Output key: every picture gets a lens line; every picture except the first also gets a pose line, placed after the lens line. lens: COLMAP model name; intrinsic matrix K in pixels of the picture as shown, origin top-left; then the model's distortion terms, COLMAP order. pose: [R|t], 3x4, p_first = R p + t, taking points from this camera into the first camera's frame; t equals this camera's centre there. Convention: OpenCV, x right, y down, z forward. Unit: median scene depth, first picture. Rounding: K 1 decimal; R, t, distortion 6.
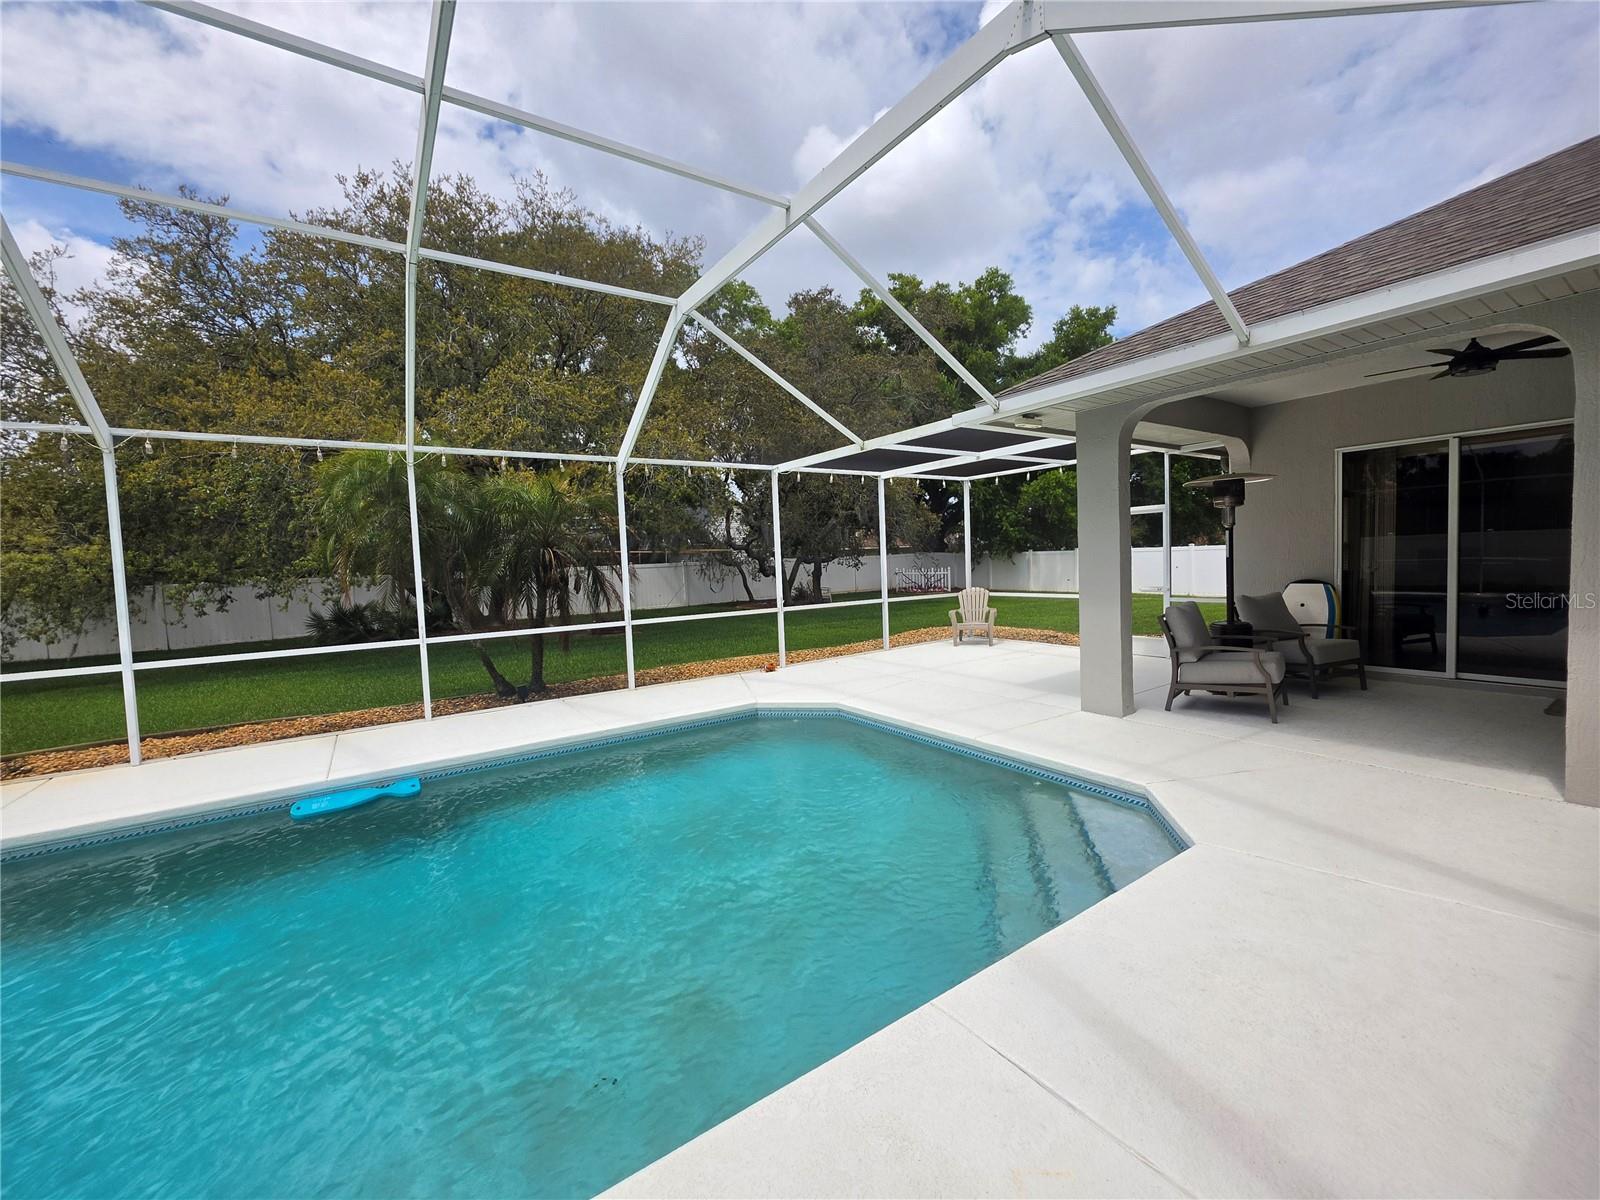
lens RADIAL K [[646.4, 0, 808.9], [0, 646.4, 593.2], [0, 0, 1]] dist [-0.003978, 0.000835]
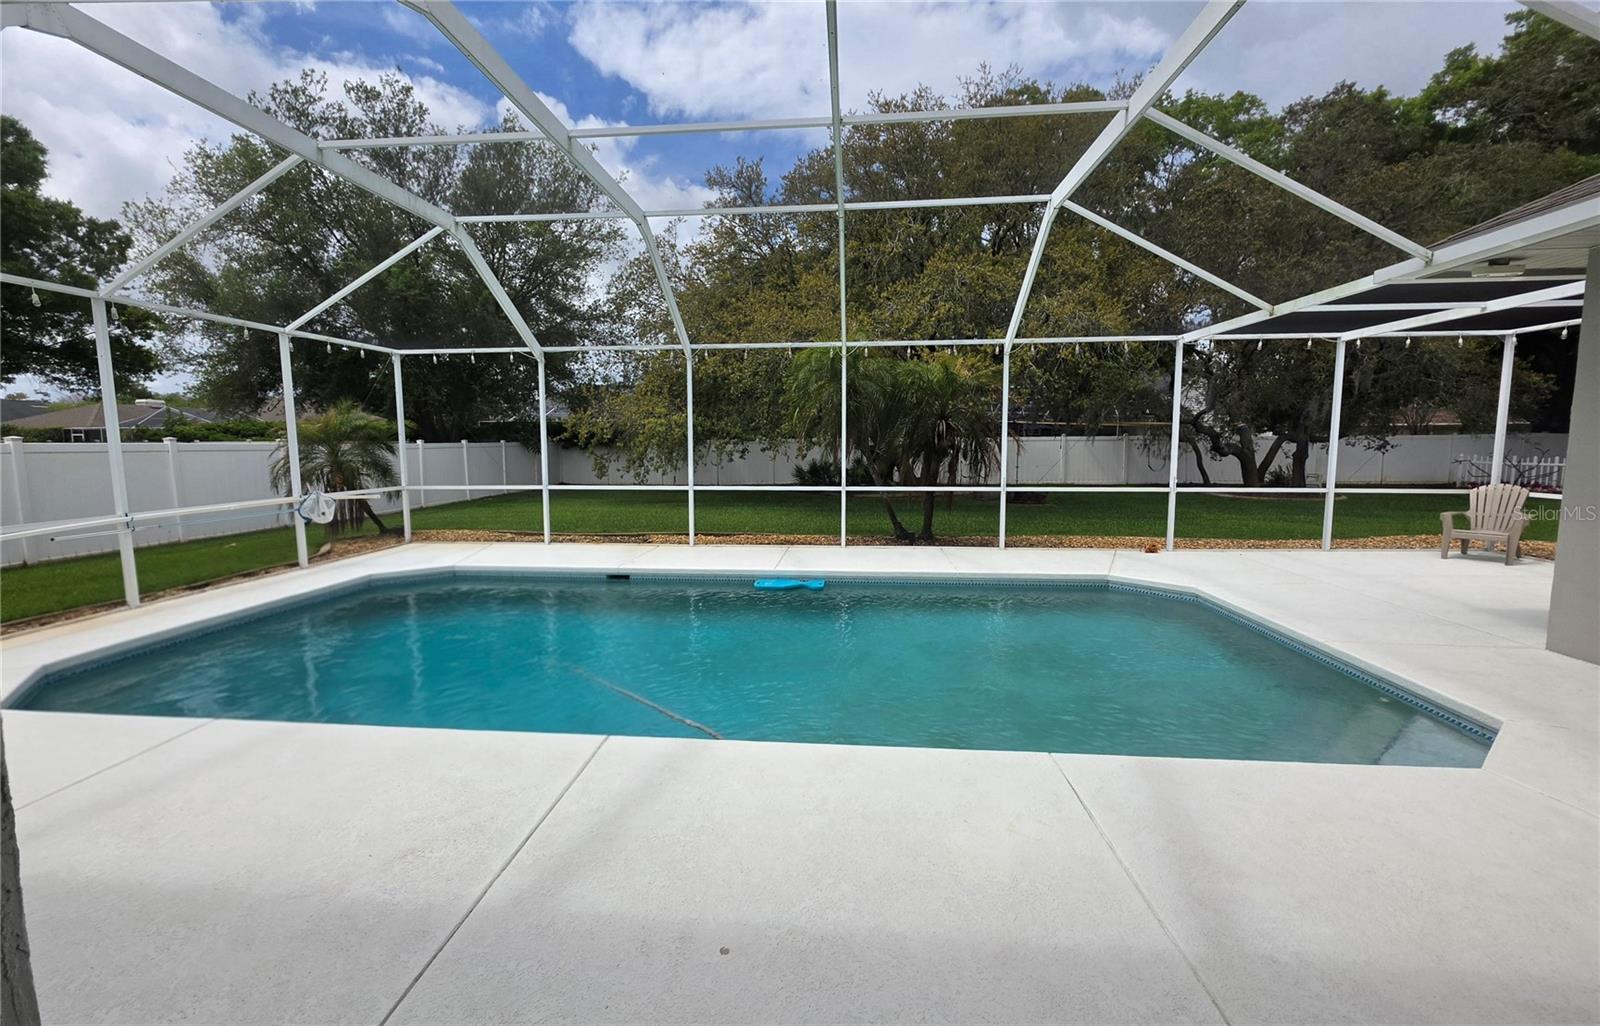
lens RADIAL K [[717.3, 0, 791.8], [0, 717.3, 509.2], [0, 0, 1]] dist [-0.003887, 0.000904]
pose [[0.765872, 0.097073, -0.635623, 0.202606], [-0.058689, 0.994965, 0.081237, 0.001145], [0.640309, -0.024913, 0.767714, -0.161781]]
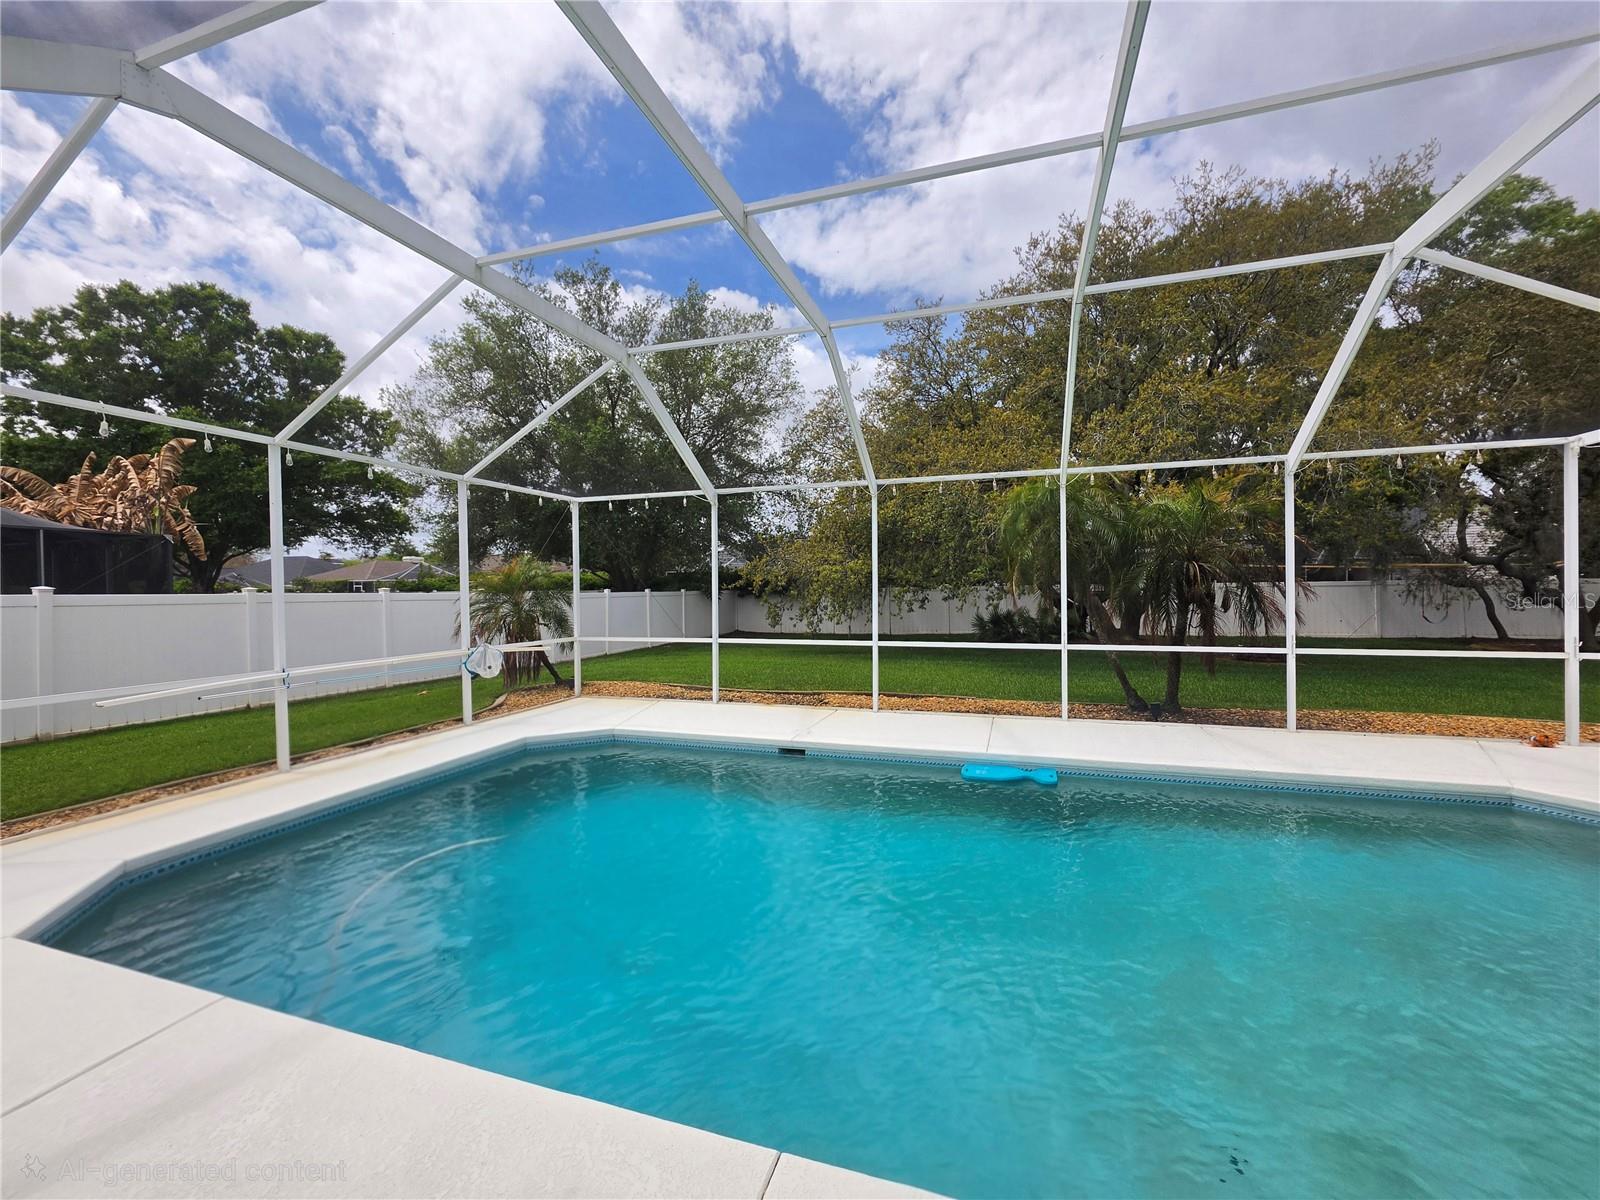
lens RADIAL K [[646.4, 0, 799.0], [0, 646.4, 594.6], [0, 0, 1]] dist [-0.003978, 0.000835]
pose [[0.607587, 0.040384, -0.793226, -0.005476], [-0.055759, 0.998411, 0.008121, 0.001543], [0.792293, 0.039295, 0.608874, -0.017796]]
